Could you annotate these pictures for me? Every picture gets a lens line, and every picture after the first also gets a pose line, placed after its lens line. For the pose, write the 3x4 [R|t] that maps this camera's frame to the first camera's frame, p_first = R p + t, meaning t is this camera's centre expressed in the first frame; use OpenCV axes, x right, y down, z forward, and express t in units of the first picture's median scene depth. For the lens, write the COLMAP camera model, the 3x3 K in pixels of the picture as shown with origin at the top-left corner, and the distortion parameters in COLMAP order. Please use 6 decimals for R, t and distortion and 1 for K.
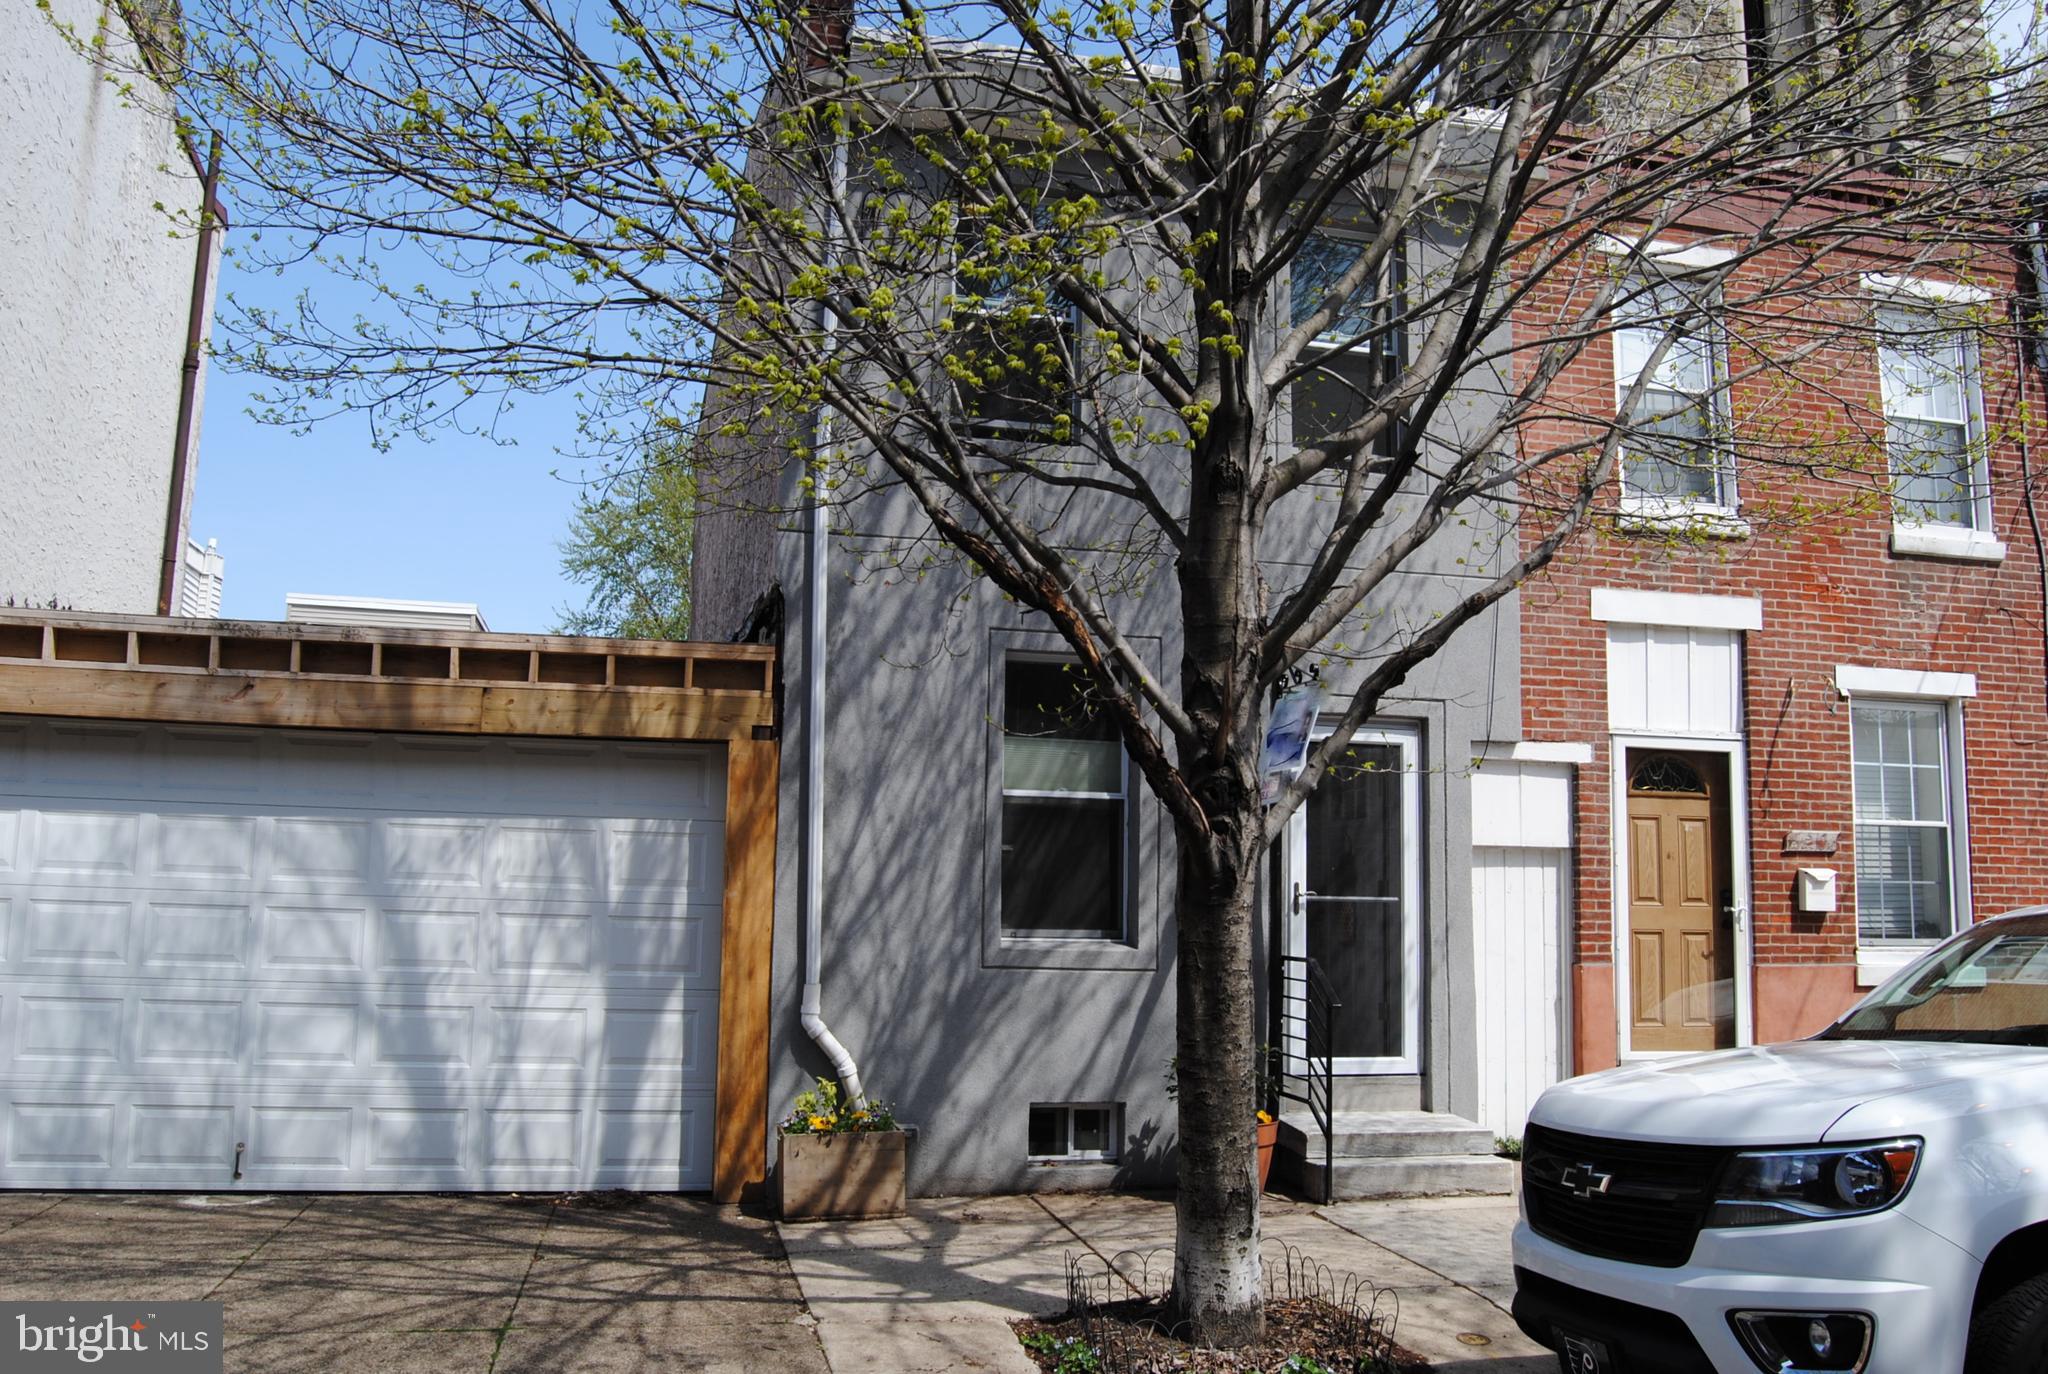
lens RADIAL K [[1602.9, 0, 1034.3], [0, 1602.9, 676.2], [0, 0, 1]] dist [-0.093928, 0.038899]
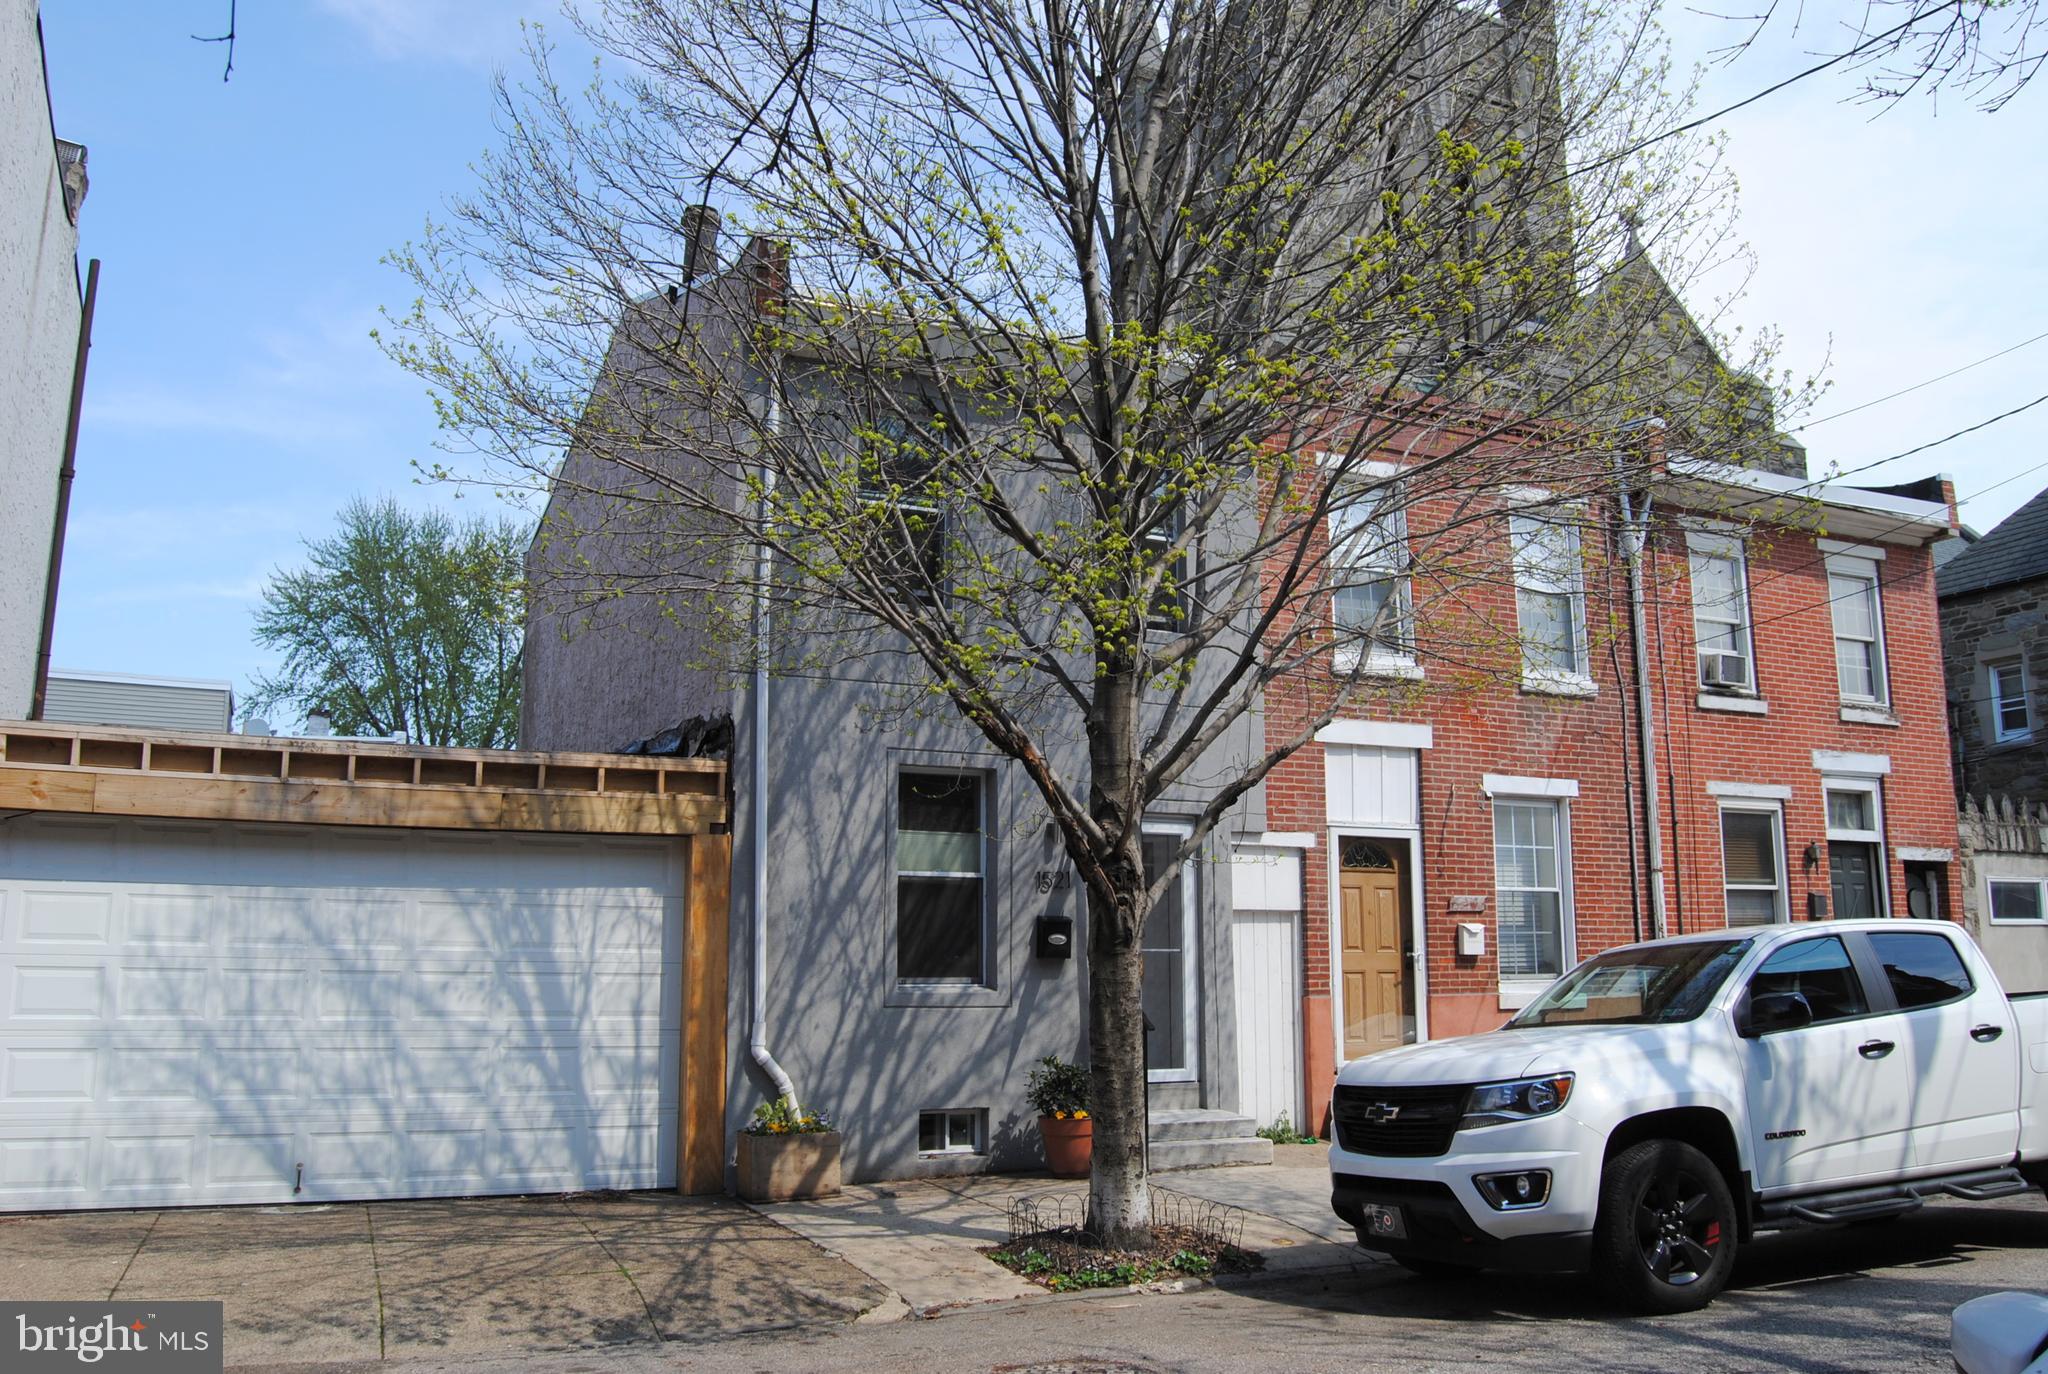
lens RADIAL K [[1557.7, 0, 1003.6], [0, 1557.7, 683.5], [0, 0, 1]] dist [-0.090859, 0.038587]
pose [[0.980125, 0.016511, 0.197692, -0.186974], [-0.009025, 0.999210, -0.038710, -0.033876], [-0.198175, 0.036156, 0.979500, -0.269008]]
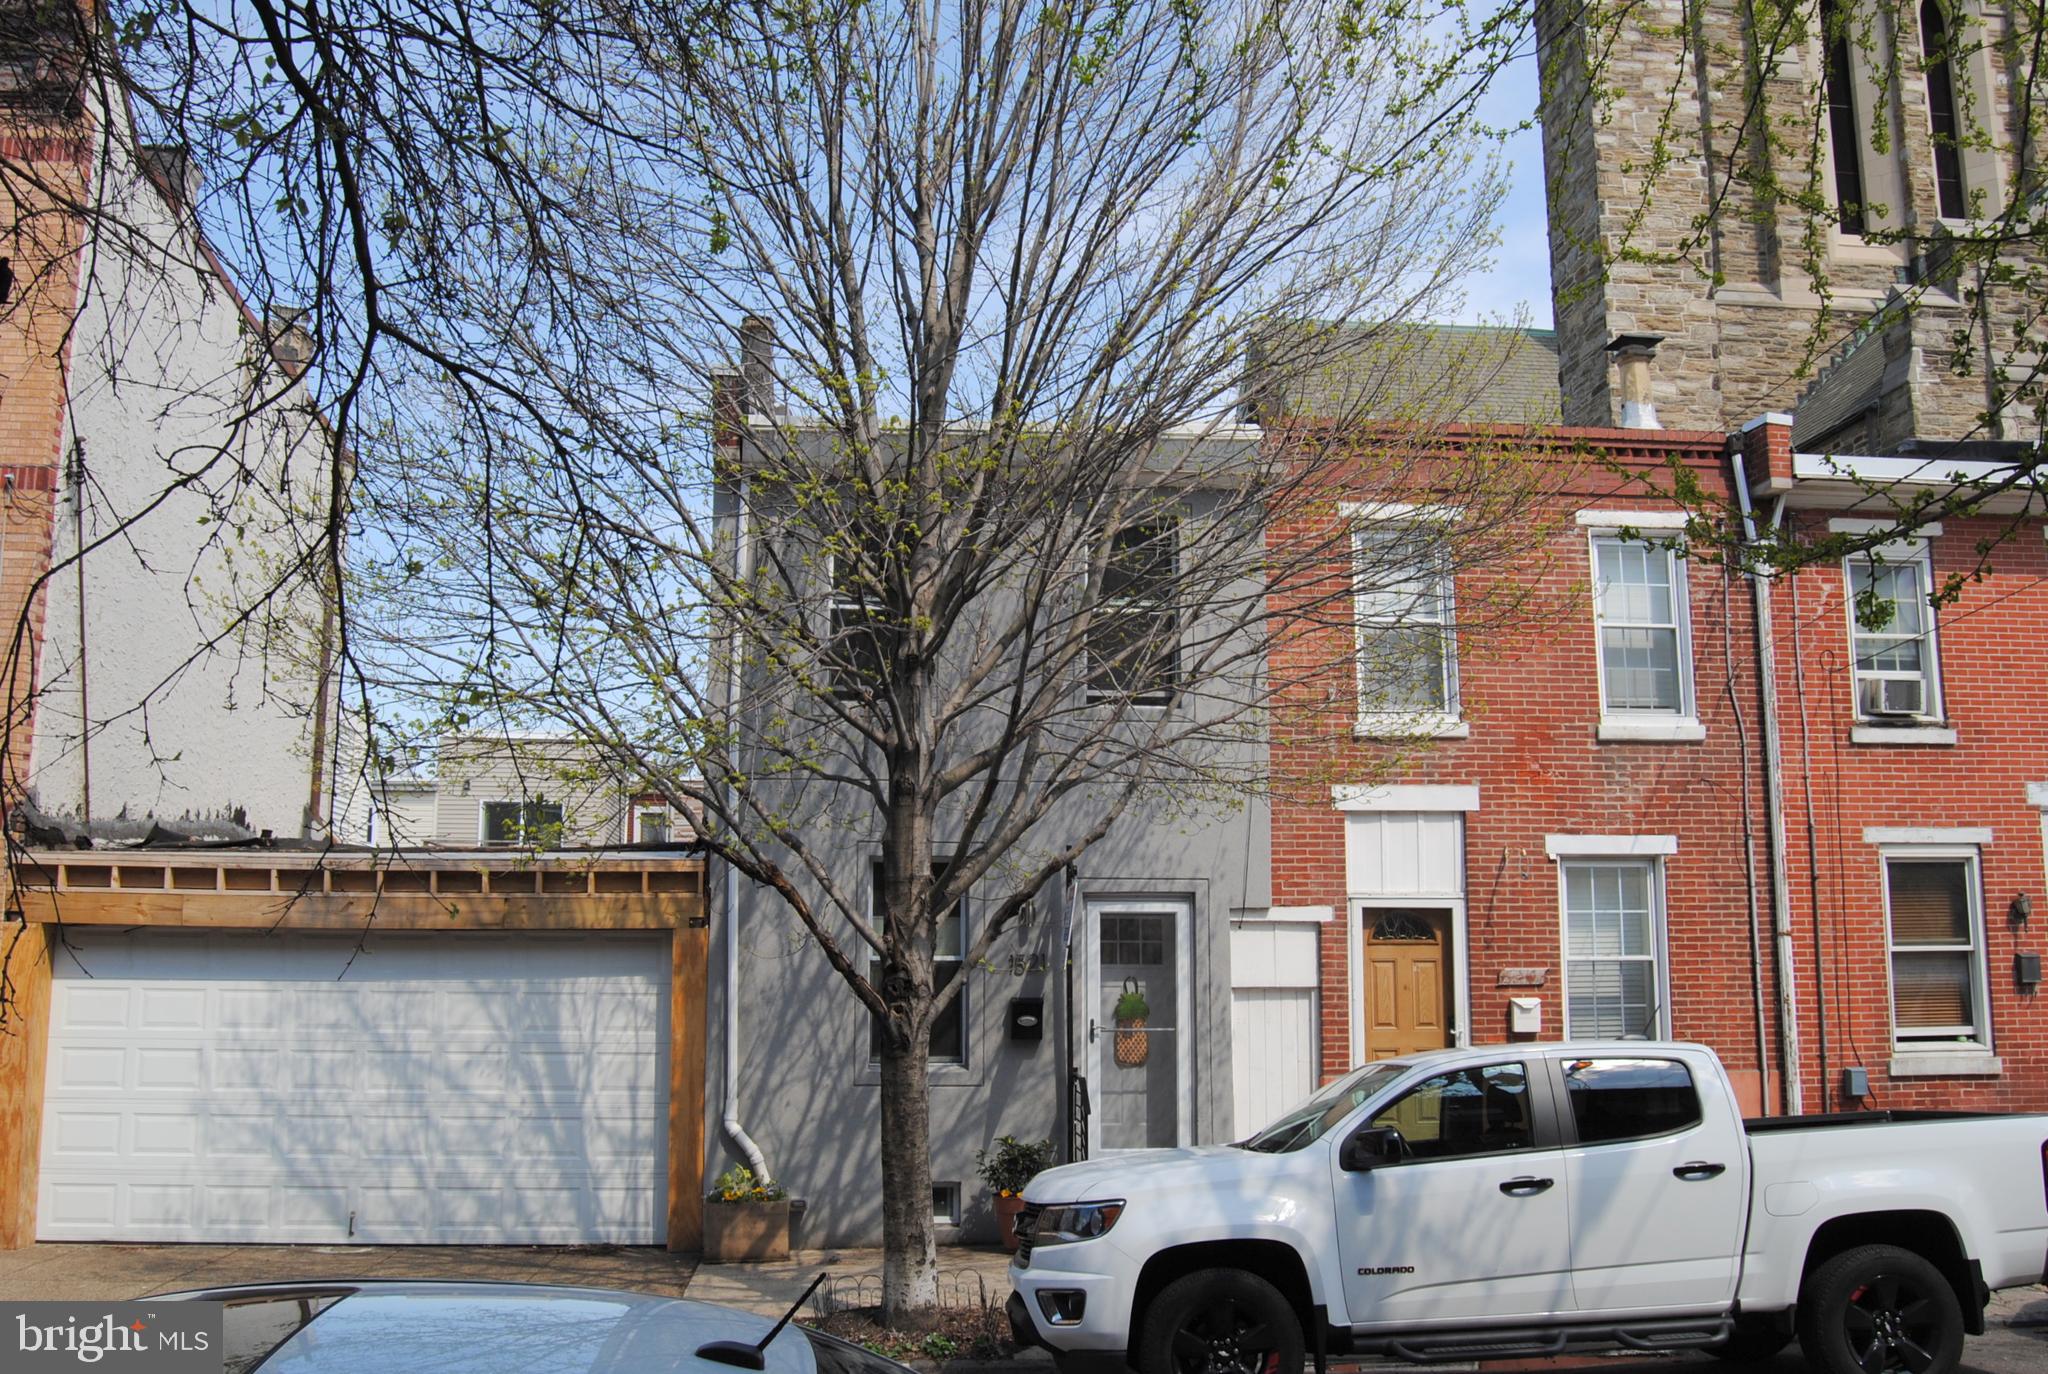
lens RADIAL K [[1728.3, 0, 1024.0], [0, 1728.3, 687.0], [0, 0, 1]] dist [-0.074522, 0.013704]
pose [[0.991691, -0.040061, -0.122244, 0.303900], [0.037211, 0.998982, -0.025513, -0.119935], [0.123141, 0.020752, 0.992172, -0.476386]]
